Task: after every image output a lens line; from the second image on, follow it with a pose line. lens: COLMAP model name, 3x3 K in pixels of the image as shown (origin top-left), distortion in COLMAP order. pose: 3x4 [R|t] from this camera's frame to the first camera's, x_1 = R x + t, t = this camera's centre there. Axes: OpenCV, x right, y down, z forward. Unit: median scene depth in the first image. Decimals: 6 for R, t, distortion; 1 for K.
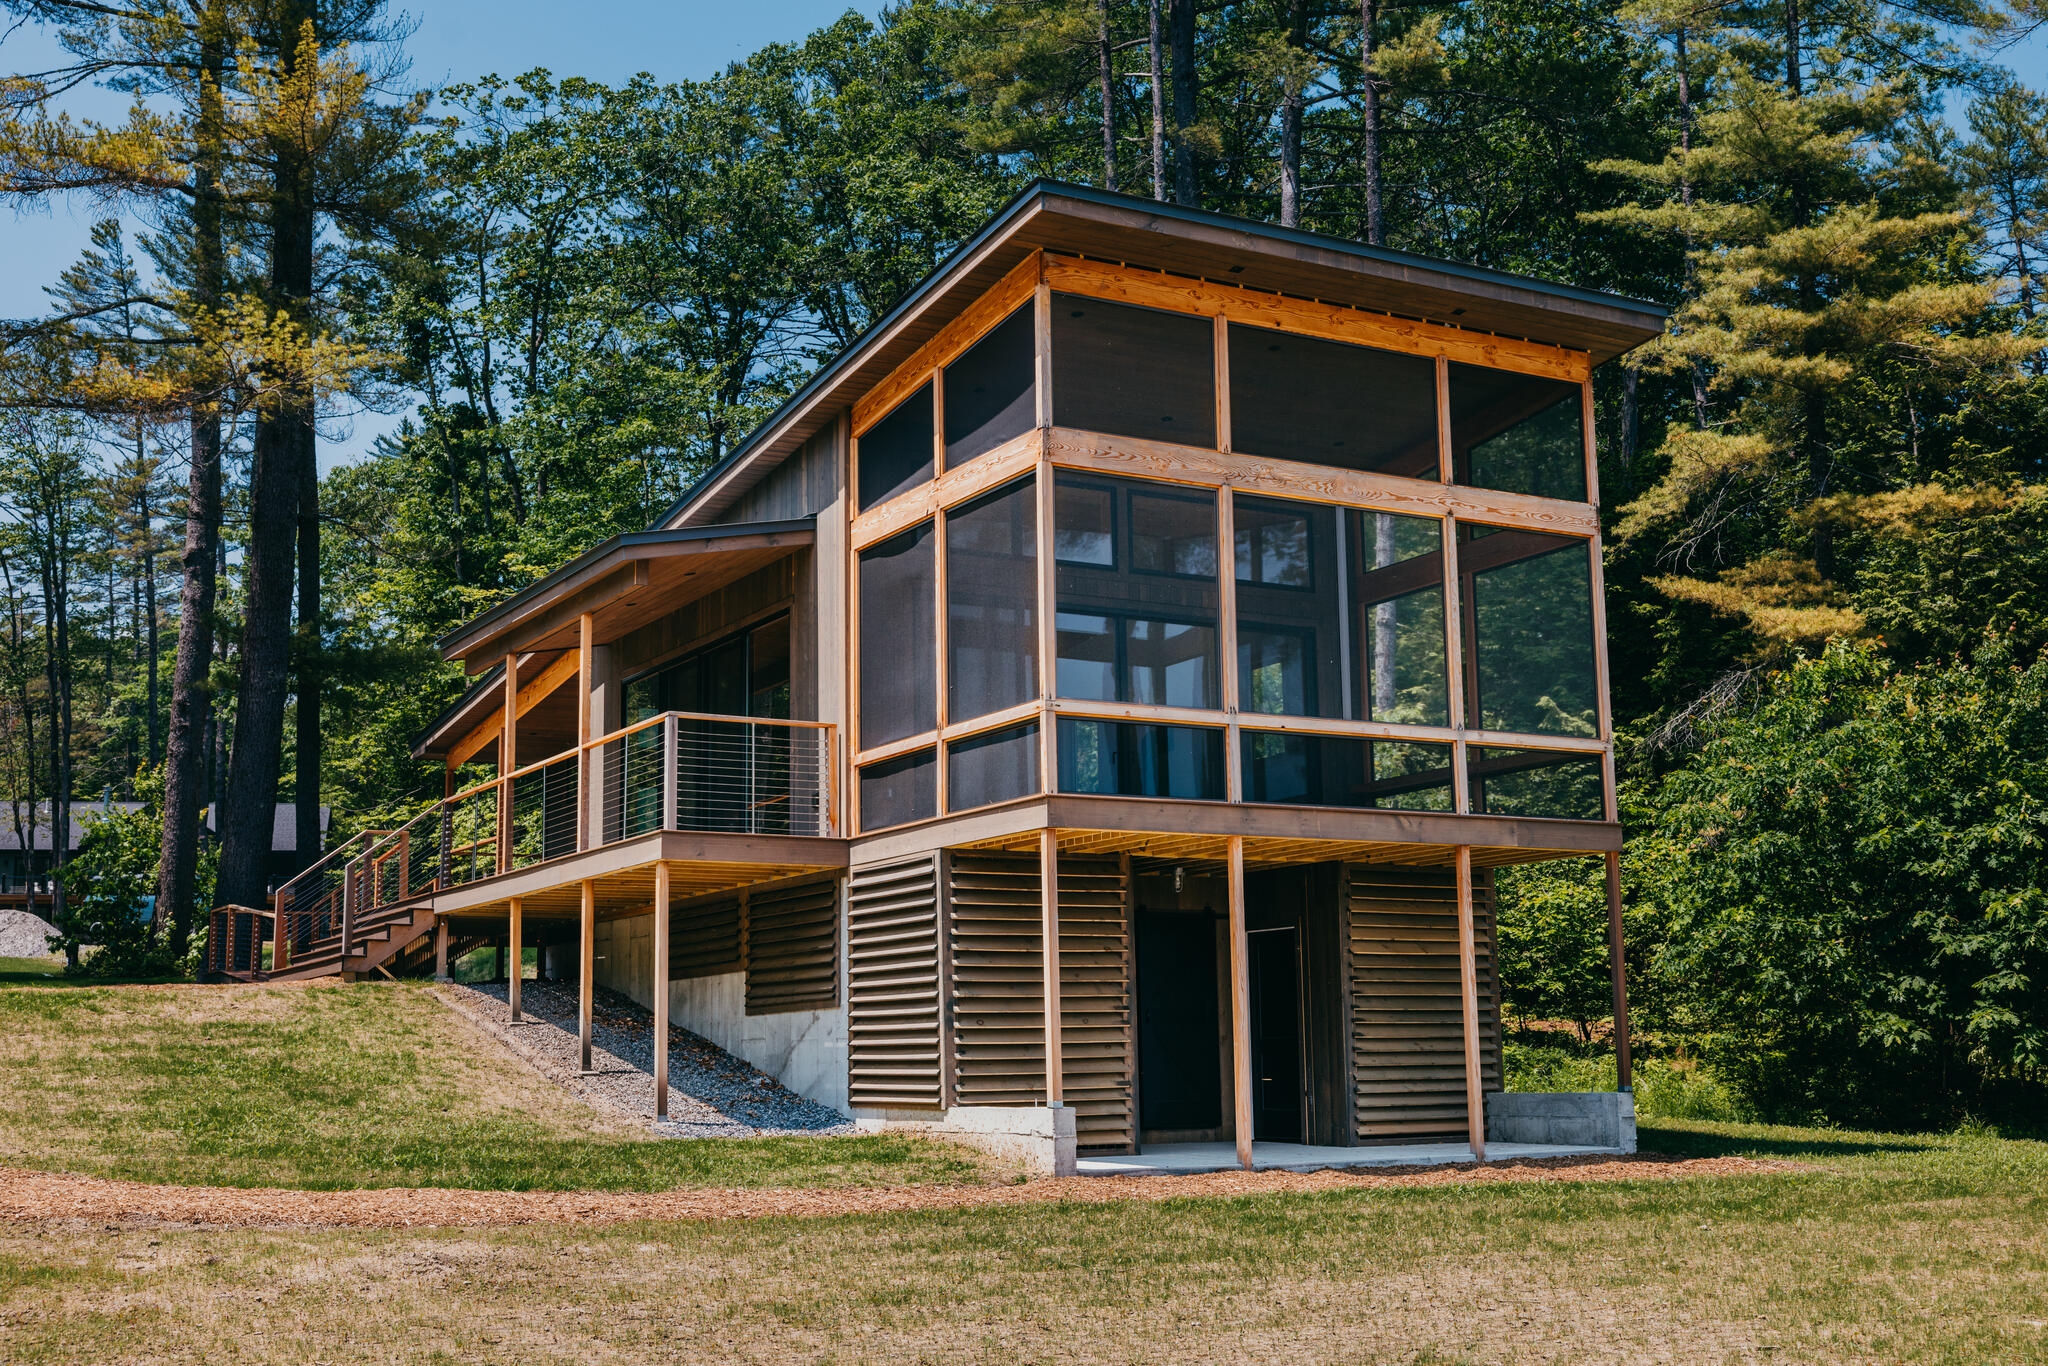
lens RADIAL K [[2430.7, 0, 1024.0], [0, 2430.7, 683.0], [0, 0, 1]] dist [-0.070820, -0.022649]
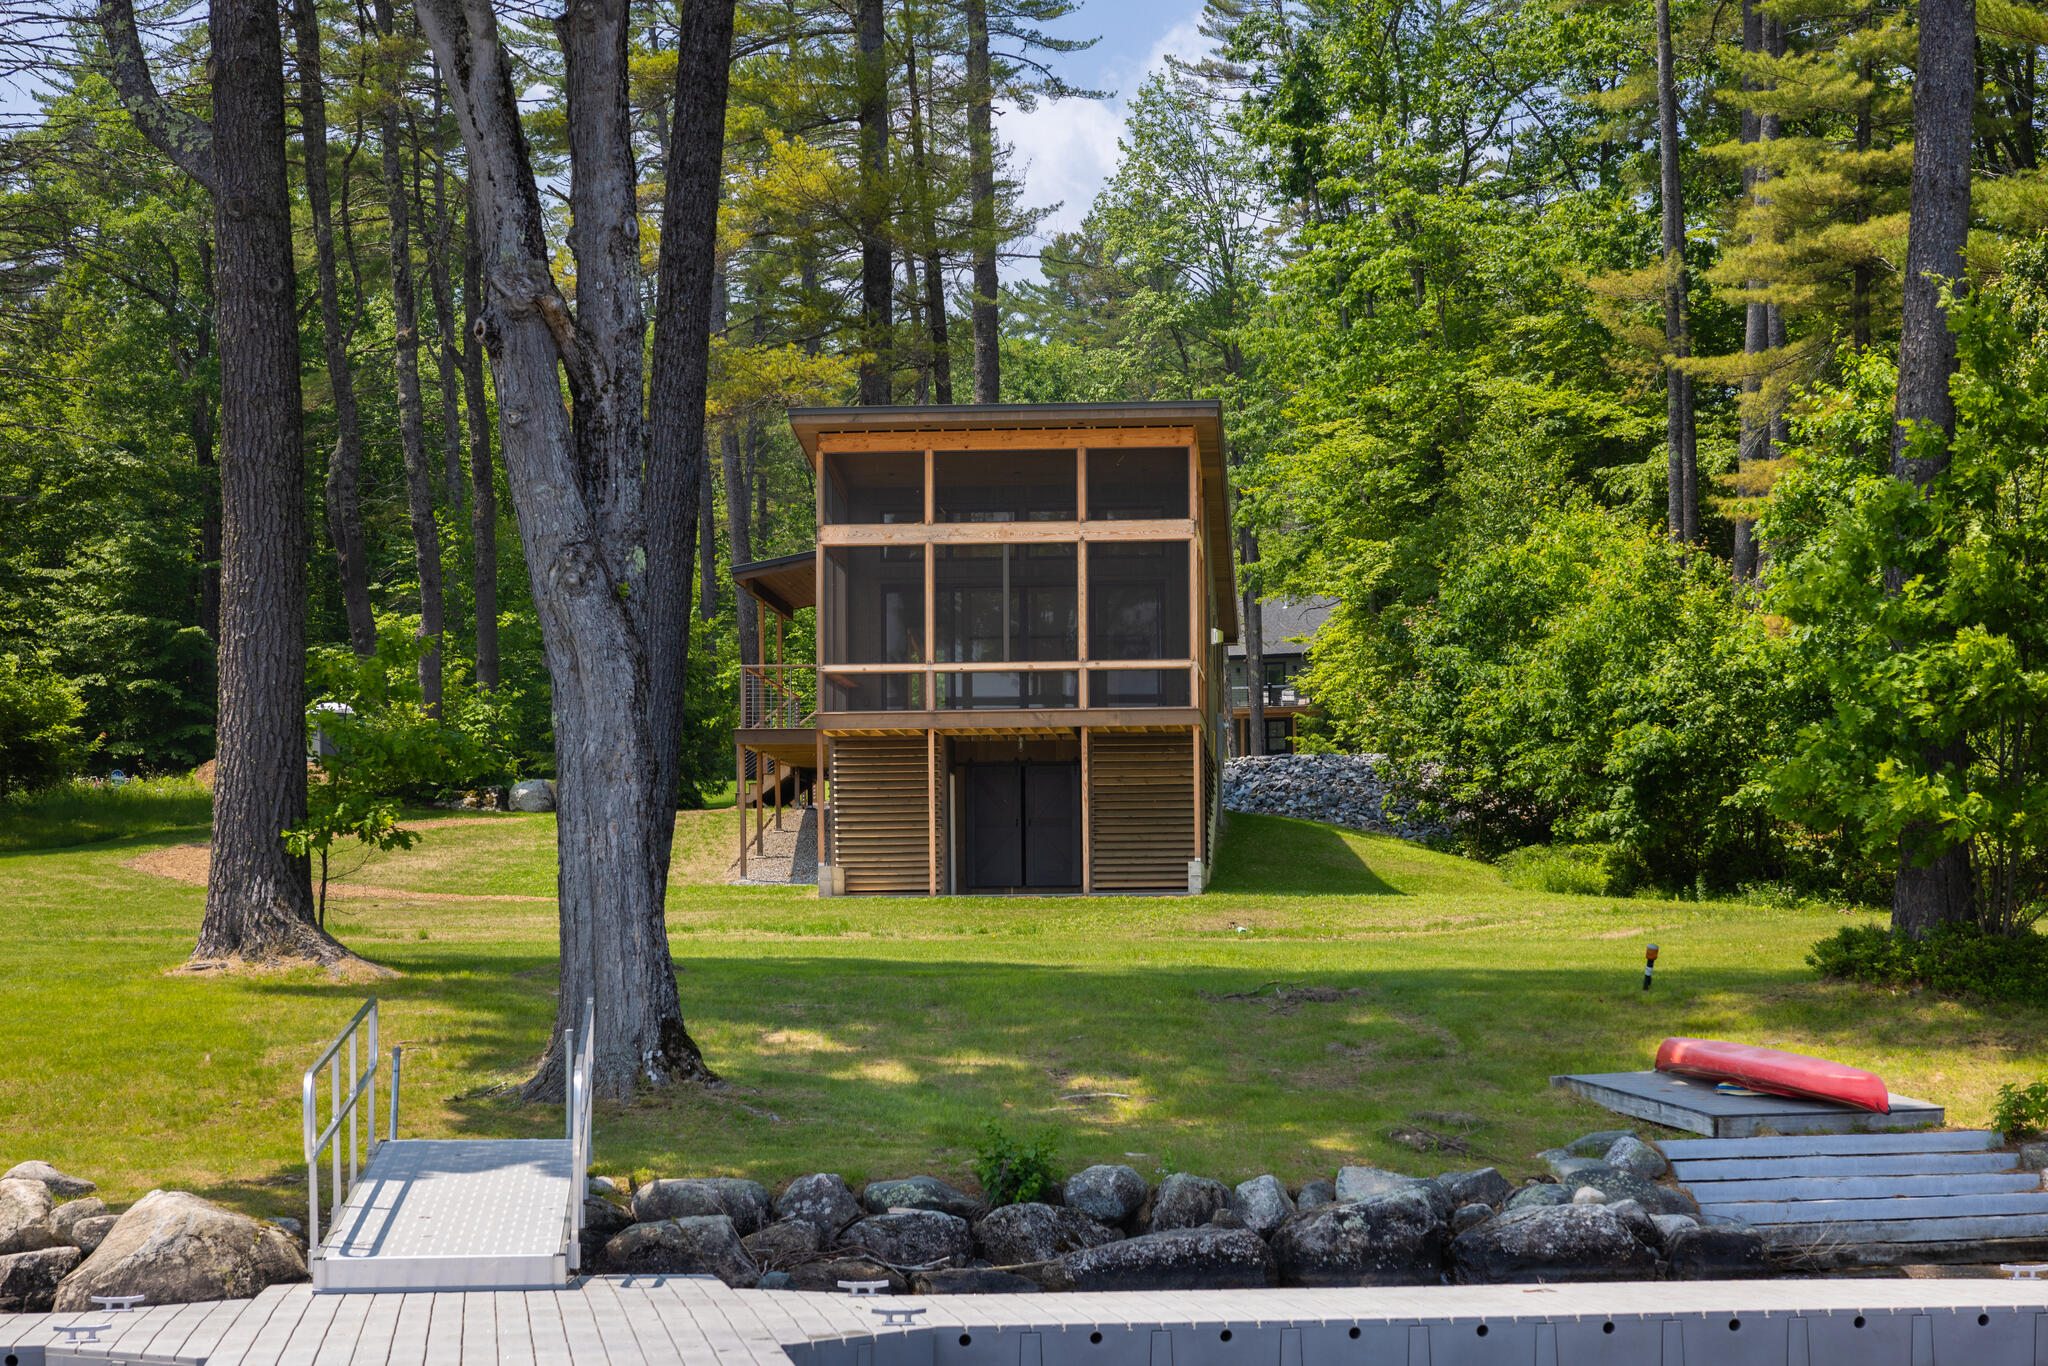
lens RADIAL K [[3983.2, 0, 1024.0], [0, 3983.2, 683.0], [0, 0, 1]] dist [0.042322, 0.152111]
pose [[0.841831, -0.034469, -0.538640, 1.686223], [0.084709, 0.994029, 0.068779, -0.166811], [0.533053, -0.103528, 0.839724, -1.464251]]
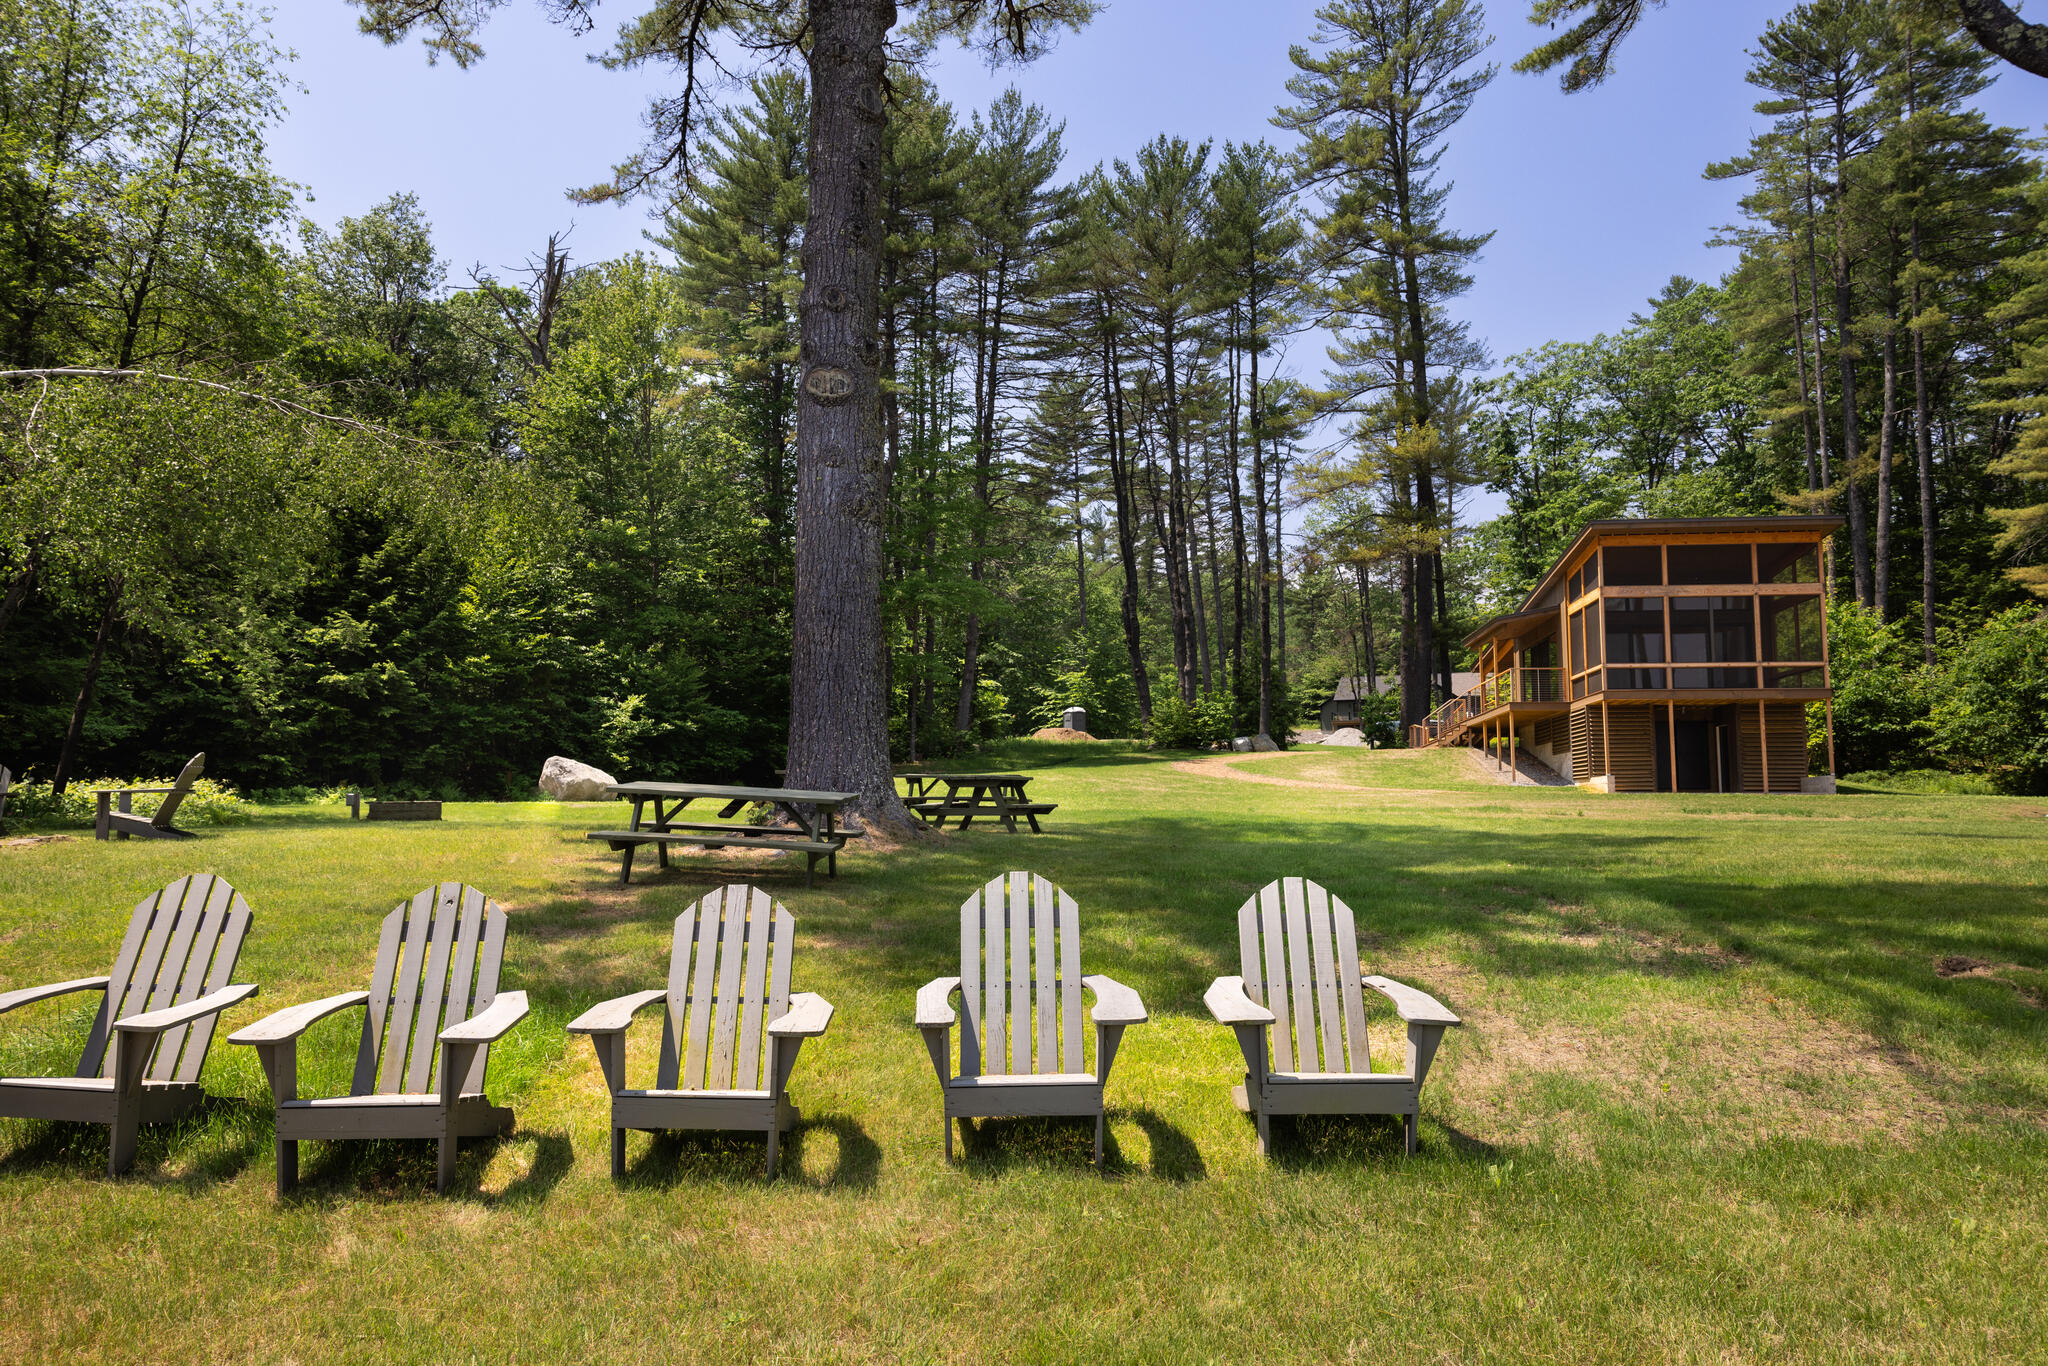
lens RADIAL K [[1371.6, 0, 1027.5], [0, 1371.6, 677.8], [0, 0, 1]] dist [-0.002565, 0.004584]
pose [[0.803970, -0.042548, -0.593145, 0.461533], [0.079179, 0.996215, 0.035861, -0.098733], [0.589374, -0.075795, 0.804296, -0.993934]]
